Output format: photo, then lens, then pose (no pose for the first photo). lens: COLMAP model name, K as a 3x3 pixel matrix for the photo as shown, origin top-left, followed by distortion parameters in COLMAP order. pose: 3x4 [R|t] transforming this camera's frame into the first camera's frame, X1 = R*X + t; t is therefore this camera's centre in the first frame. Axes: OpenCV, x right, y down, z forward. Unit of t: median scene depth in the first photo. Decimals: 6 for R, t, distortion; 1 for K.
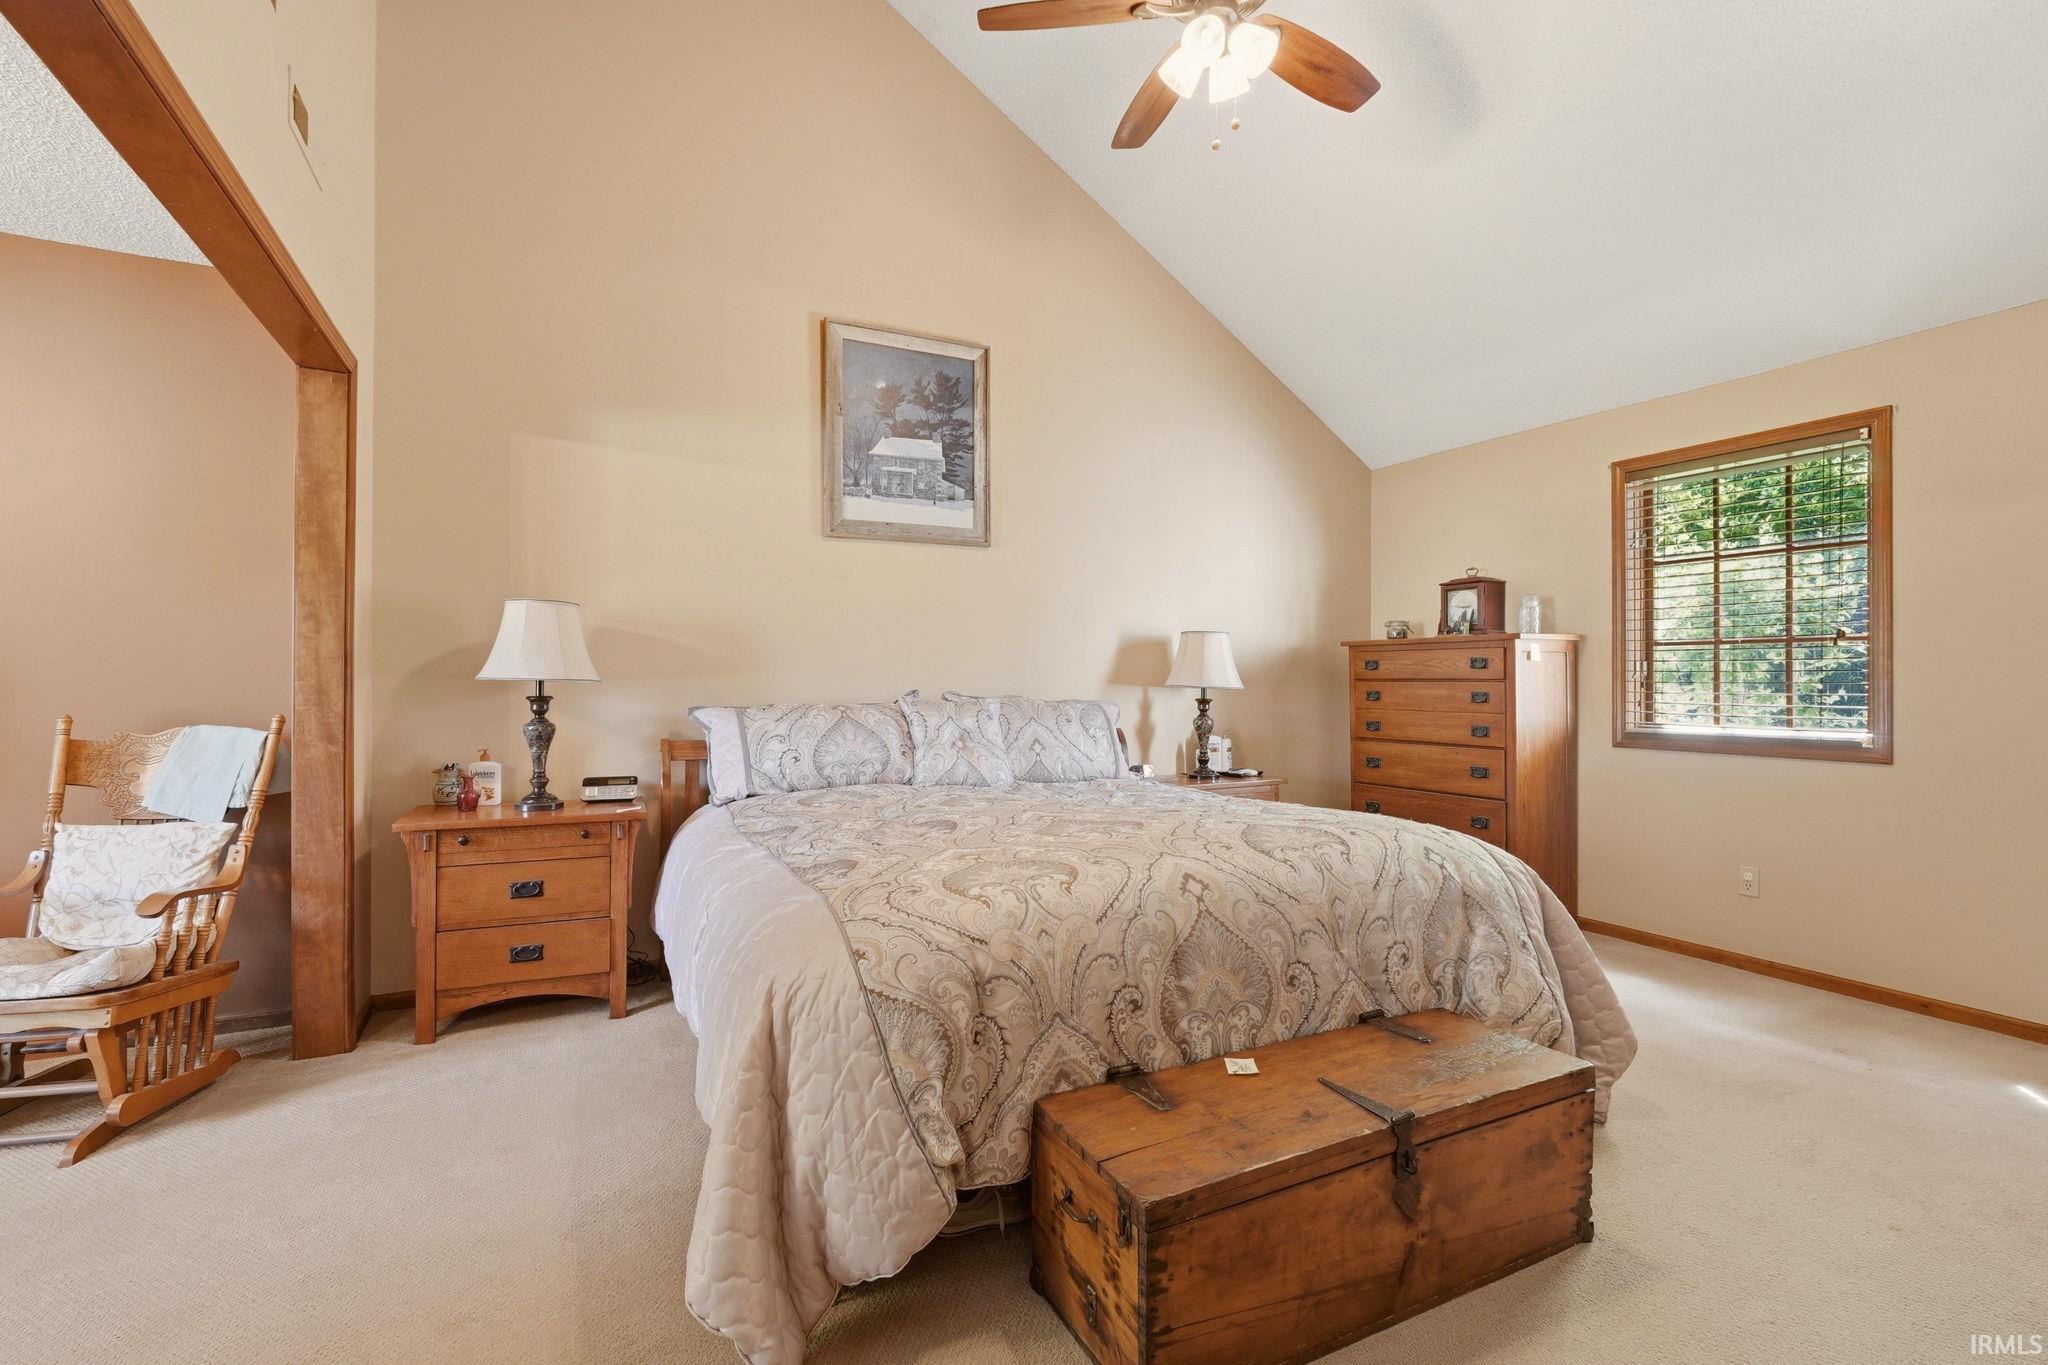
lens RADIAL K [[913.0, 0, 1023.9], [0, 913.0, 673.8], [0, 0, 1]] dist [-0.004967, 0.000662]
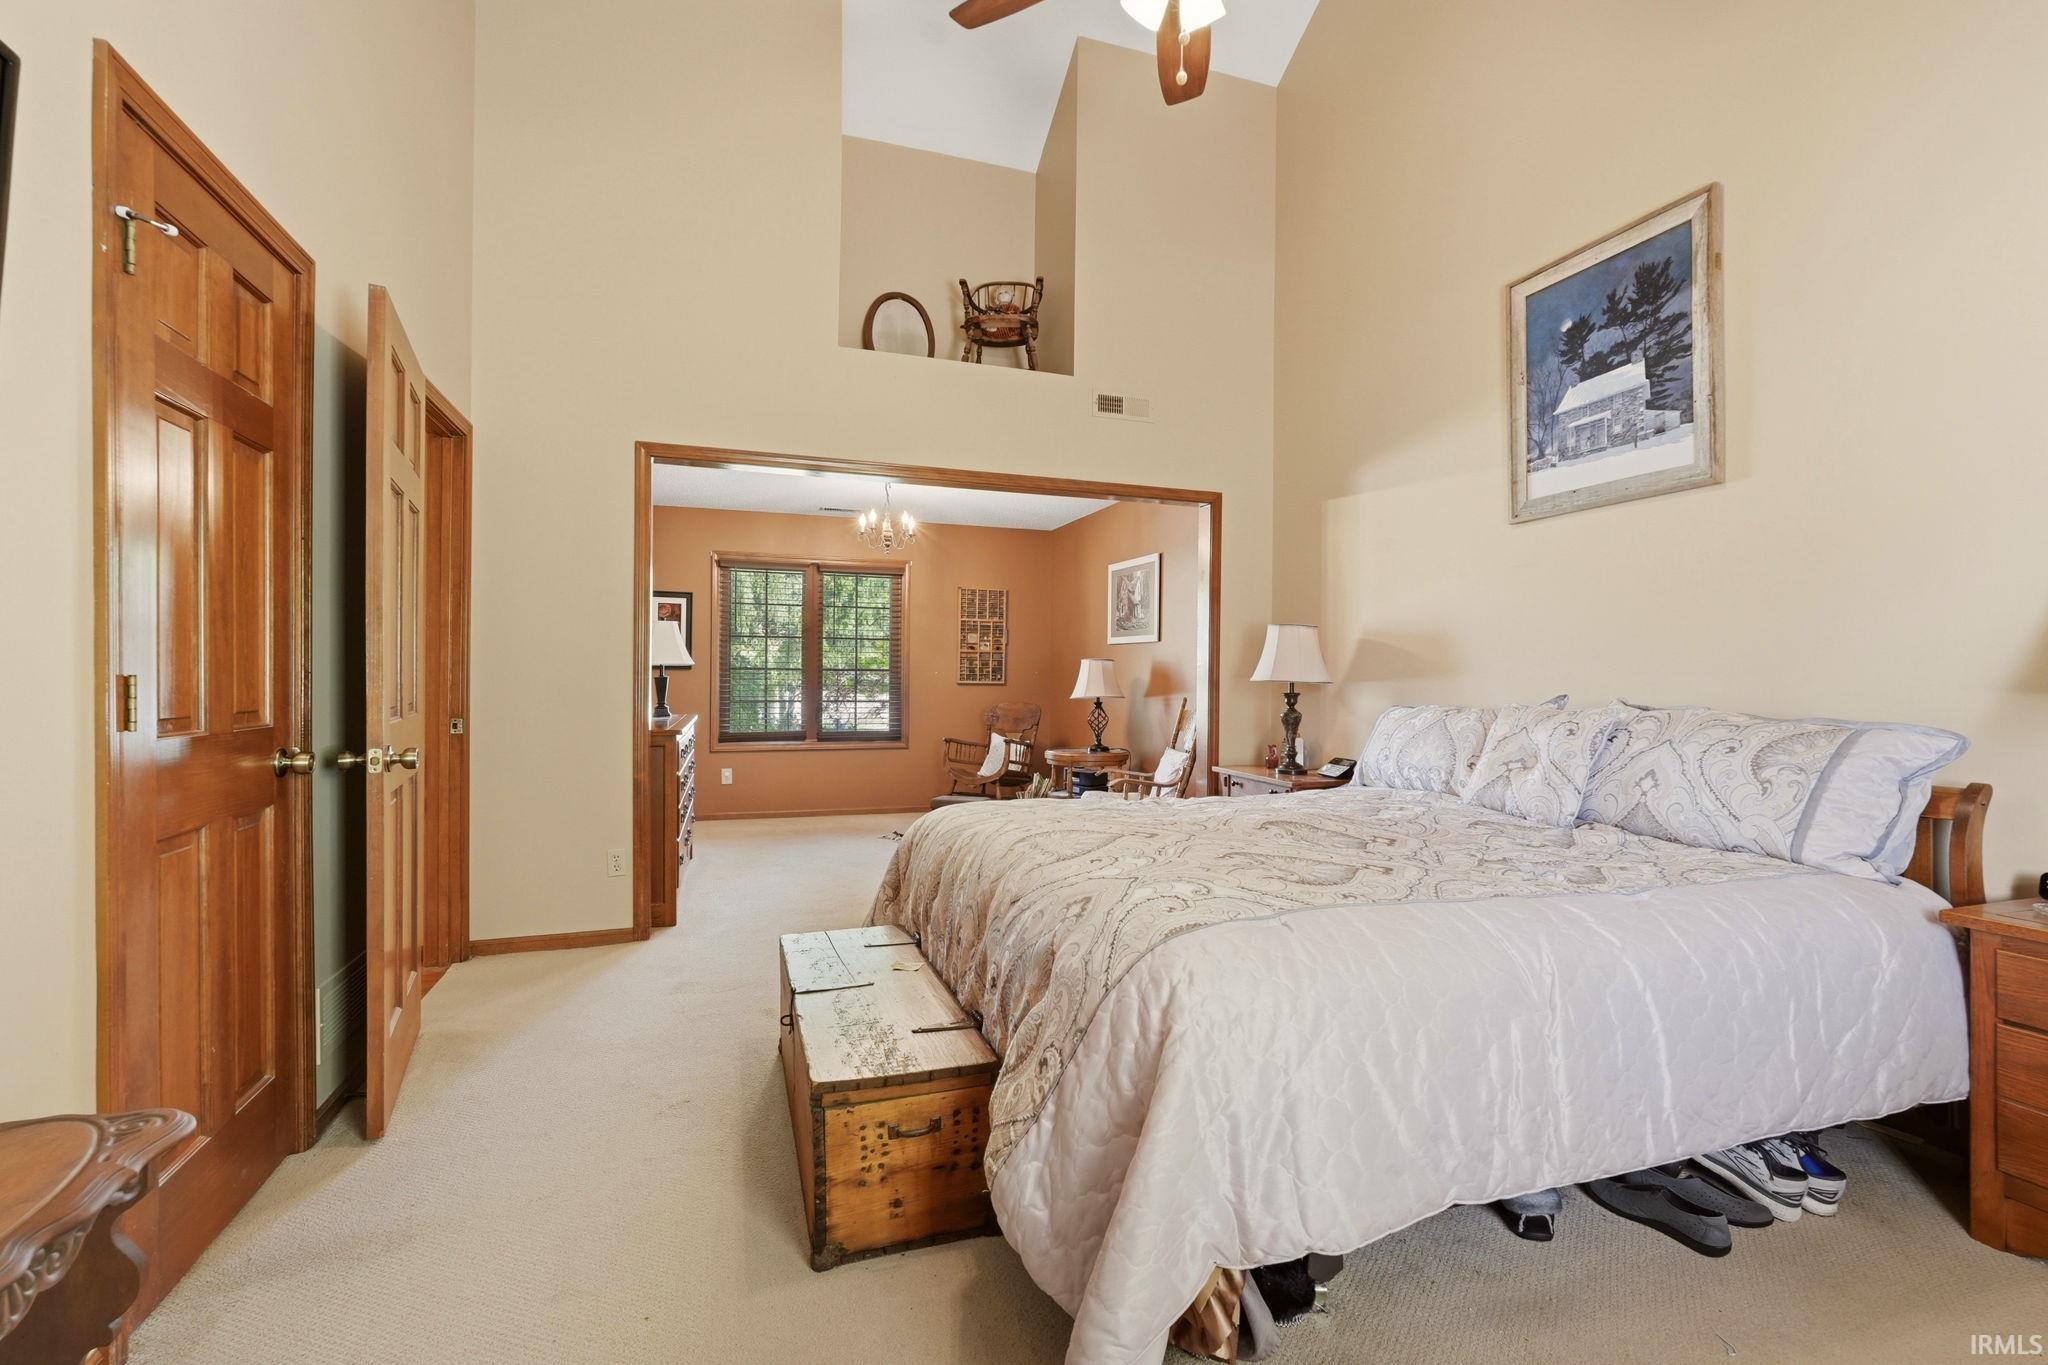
lens RADIAL K [[913.0, 0, 1023.9], [0, 913.0, 673.8], [0, 0, 1]] dist [-0.004967, 0.000662]
pose [[-0.135045, -0.005855, -0.990822, 0.712238], [0.005046, 0.999966, -0.006597, 0.001745], [0.990827, -0.005891, -0.135011, 0.610161]]
